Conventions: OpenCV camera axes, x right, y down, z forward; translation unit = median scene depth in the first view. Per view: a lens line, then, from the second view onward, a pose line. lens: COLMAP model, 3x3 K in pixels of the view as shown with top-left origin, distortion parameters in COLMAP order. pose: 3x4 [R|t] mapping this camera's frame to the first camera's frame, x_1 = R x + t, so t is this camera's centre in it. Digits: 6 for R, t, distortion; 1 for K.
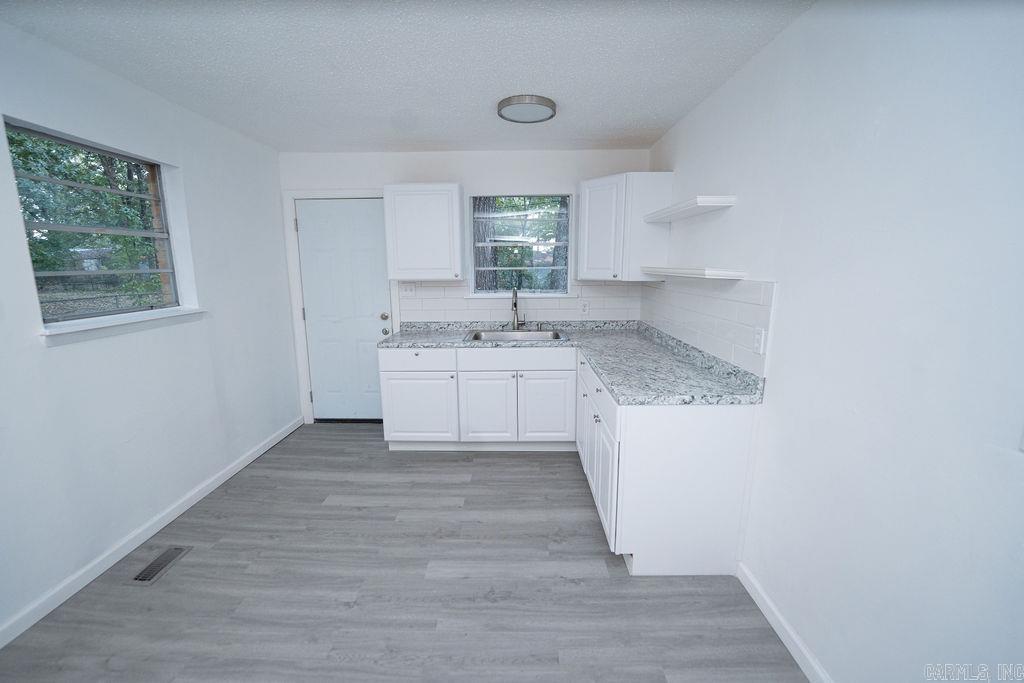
lens RADIAL K [[415.0, 0, 507.2], [0, 415.0, 343.0], [0, 0, 1]] dist [-0.030614, 0.005021]
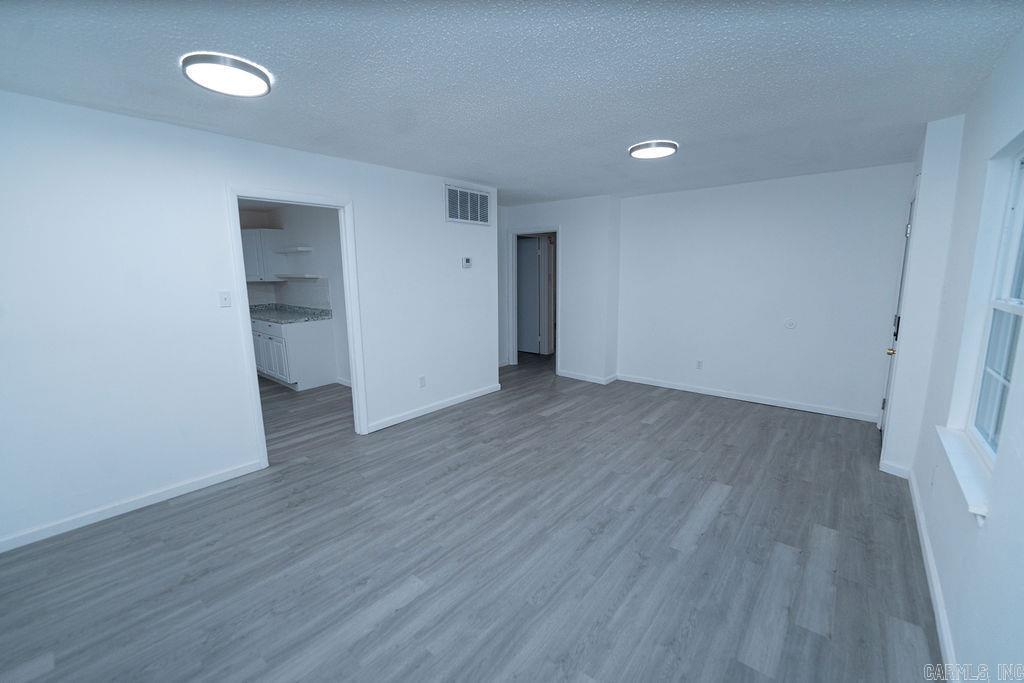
lens RADIAL K [[415.0, 0, 509.1], [0, 415.0, 347.3], [0, 0, 1]] dist [-0.030614, 0.005021]
pose [[0.634418, -0.147463, 0.758794, -0.609199], [0.151674, 0.986300, 0.064863, 0.246221], [-0.757964, 0.073939, 0.648093, -1.332155]]
